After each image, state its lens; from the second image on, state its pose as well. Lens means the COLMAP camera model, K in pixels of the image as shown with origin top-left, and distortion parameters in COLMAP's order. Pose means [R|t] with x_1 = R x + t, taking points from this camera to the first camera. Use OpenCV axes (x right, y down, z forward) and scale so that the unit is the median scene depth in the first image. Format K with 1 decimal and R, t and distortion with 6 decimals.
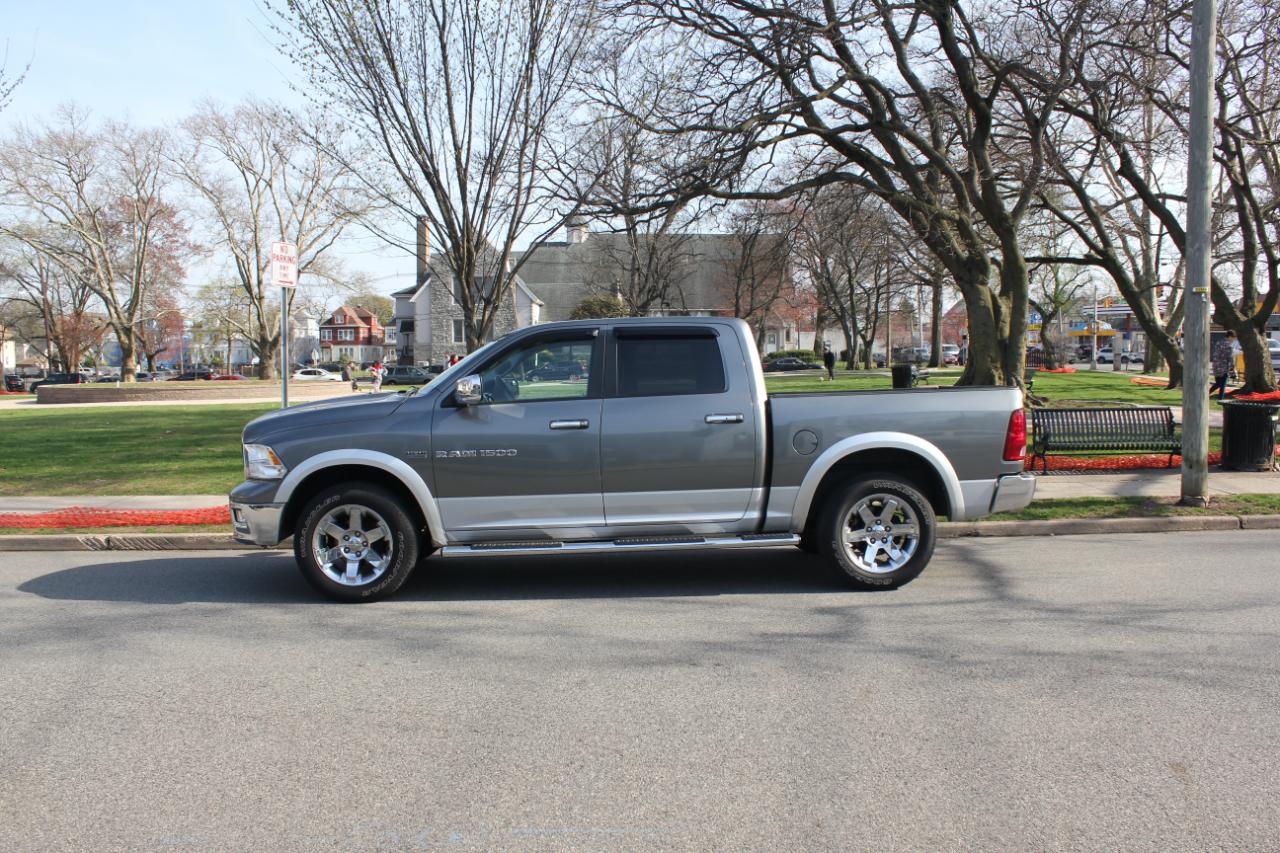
lens RADIAL K [[1070.8, 0, 626.4], [0, 1070.8, 426.9], [0, 0, 1]] dist [-0.119907, 0.030355]
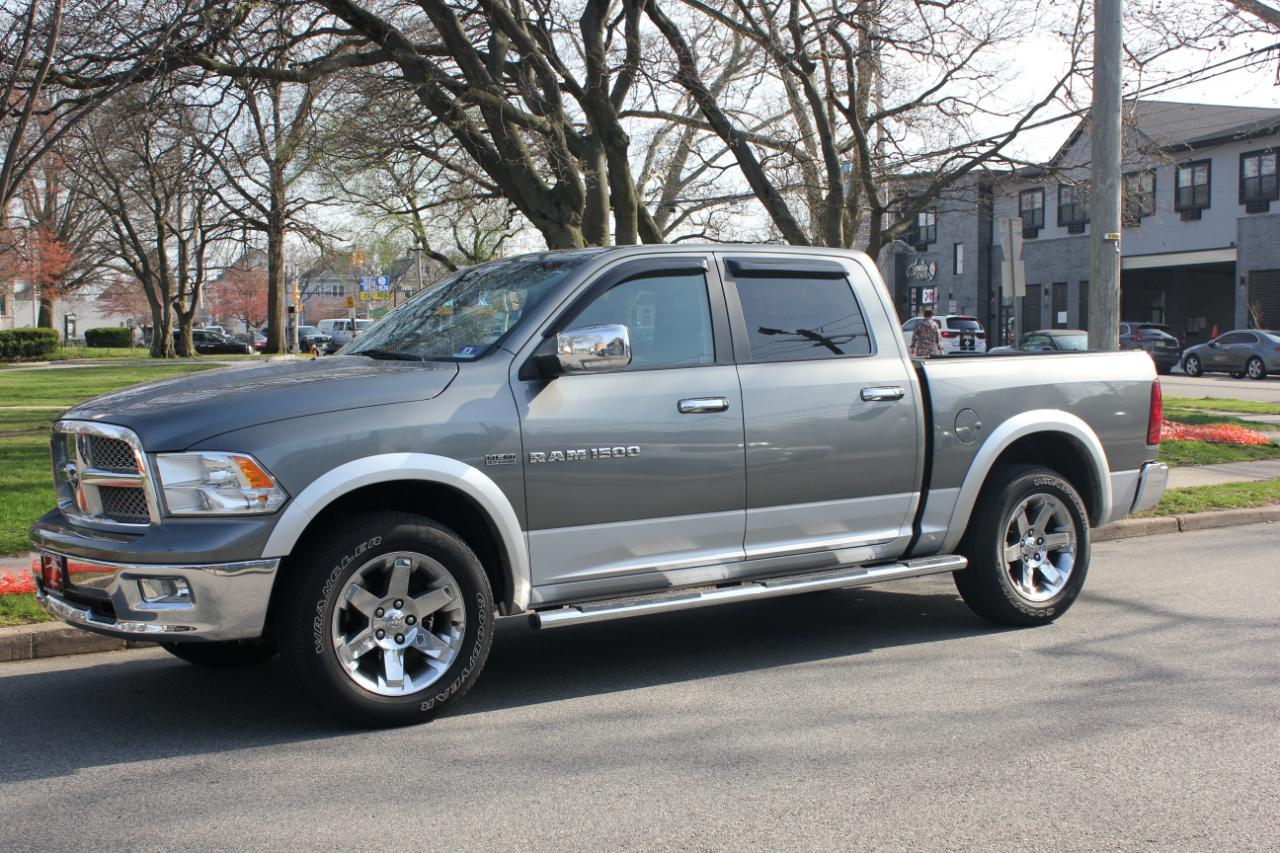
lens RADIAL K [[1638.1, 0, 635.0], [0, 1638.1, 407.3], [0, 0, 1]] dist [-0.042277, 0.000000]
pose [[0.843818, -0.015219, 0.536413, -0.610959], [0.029459, 0.999404, -0.017986, 0.015478], [-0.535820, 0.030979, 0.843764, 0.189906]]
